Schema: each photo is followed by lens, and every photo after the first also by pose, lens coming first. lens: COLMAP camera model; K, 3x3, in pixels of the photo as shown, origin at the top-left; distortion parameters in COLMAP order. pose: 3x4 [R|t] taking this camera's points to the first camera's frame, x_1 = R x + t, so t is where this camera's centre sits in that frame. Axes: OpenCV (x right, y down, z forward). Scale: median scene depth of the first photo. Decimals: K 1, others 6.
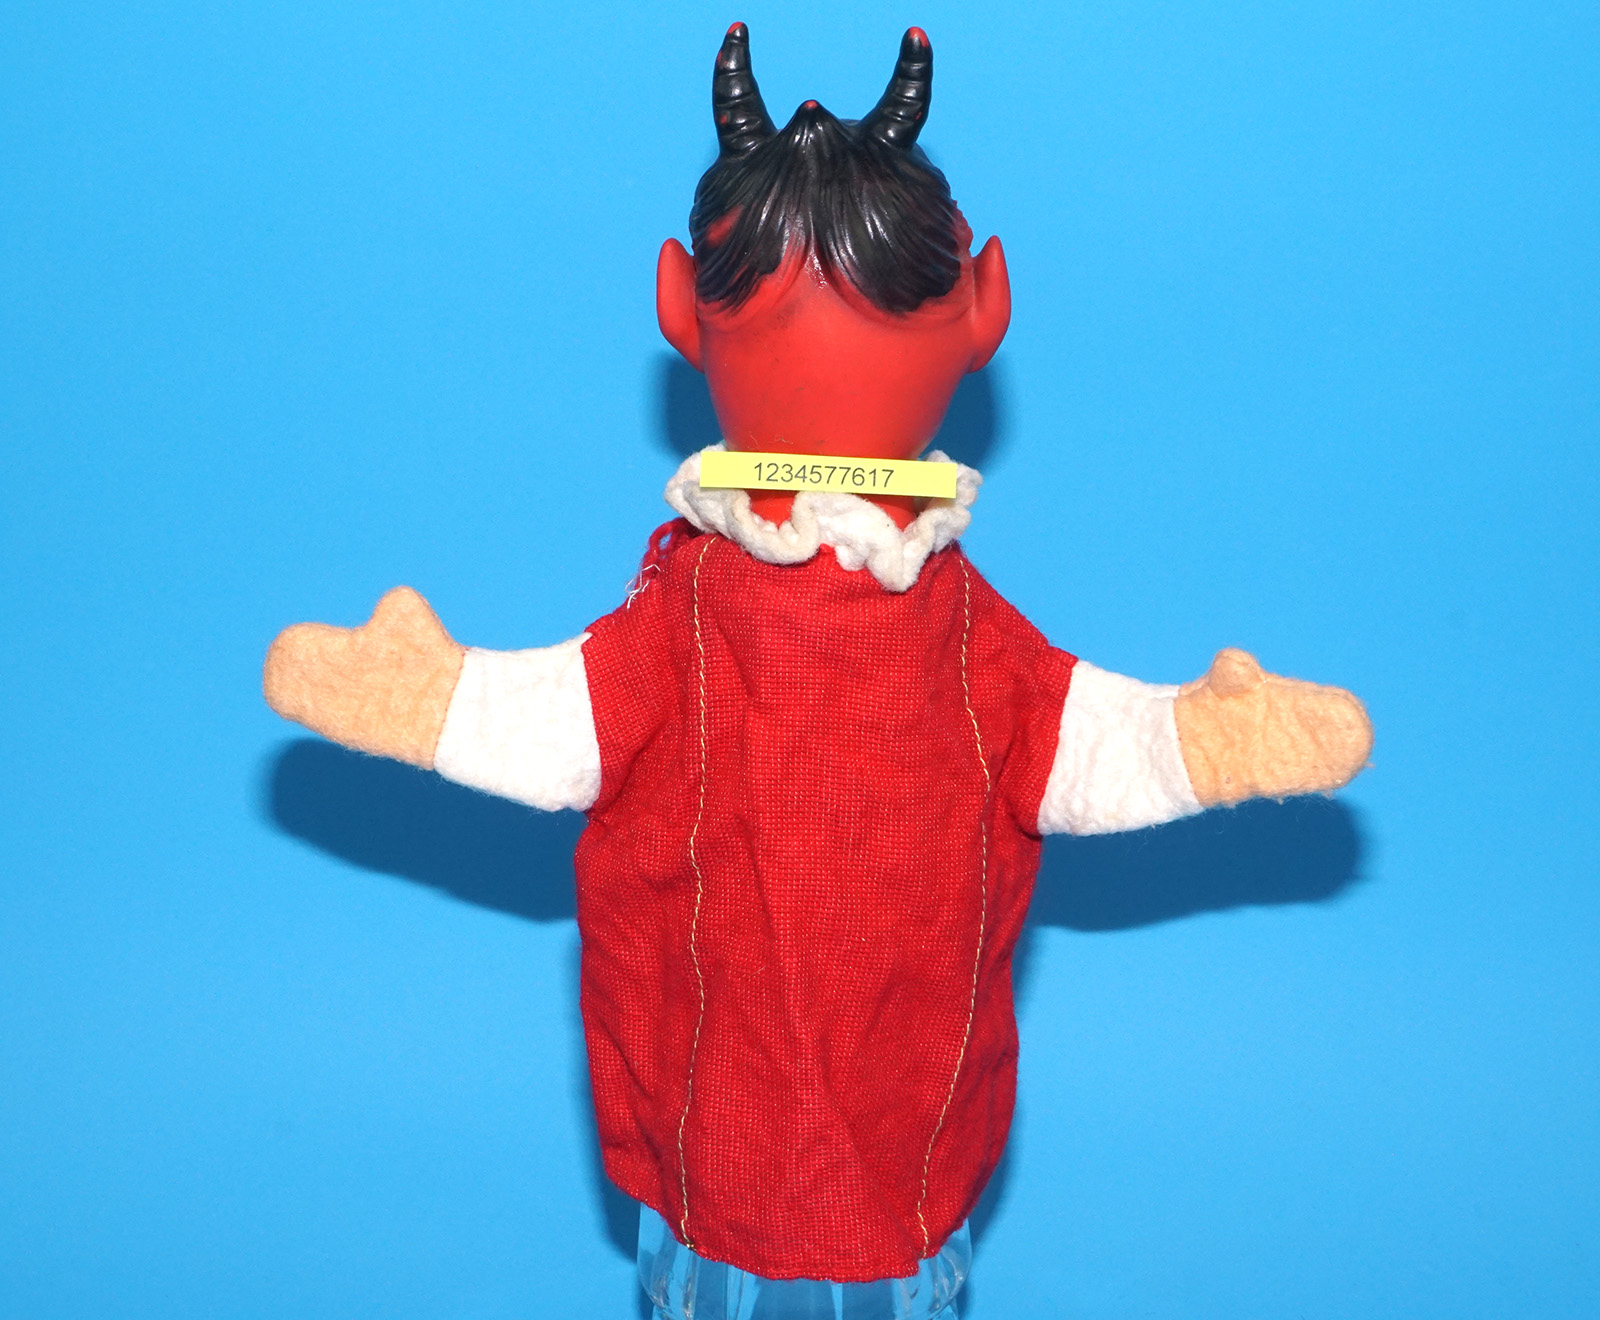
lens RADIAL K [[3690.8, 0, 800.2], [0, 3690.8, 659.0], [0, 0, 1]] dist [0.116433, 0.000000]
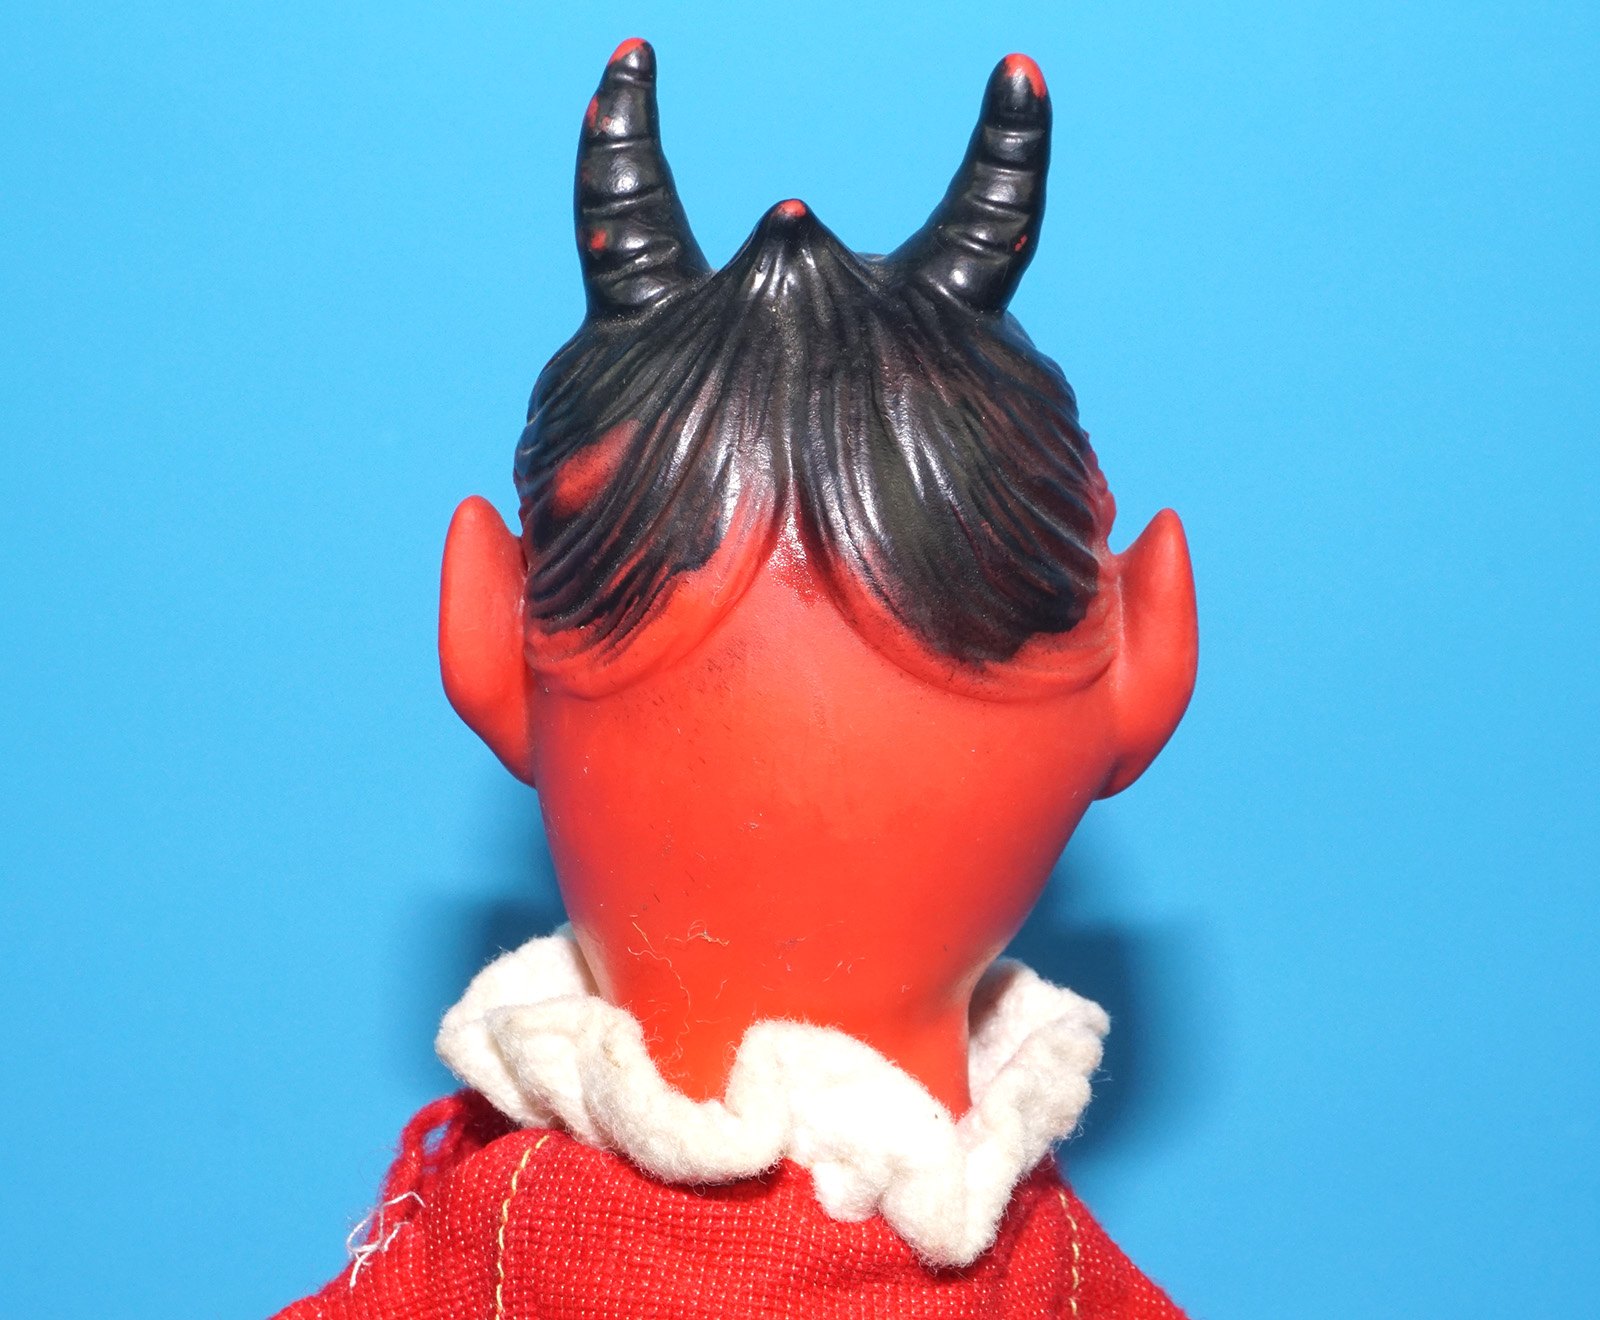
lens RADIAL K [[3690.8, 0, 799.9], [0, 3690.8, 661.8], [0, 0, 1]] dist [0.116433, 0.000000]
pose [[0.996901, 0.026774, 0.073966, -0.028230], [-0.017634, 0.992427, -0.121566, -0.037705], [-0.076660, 0.119885, 0.989824, 0.545911]]
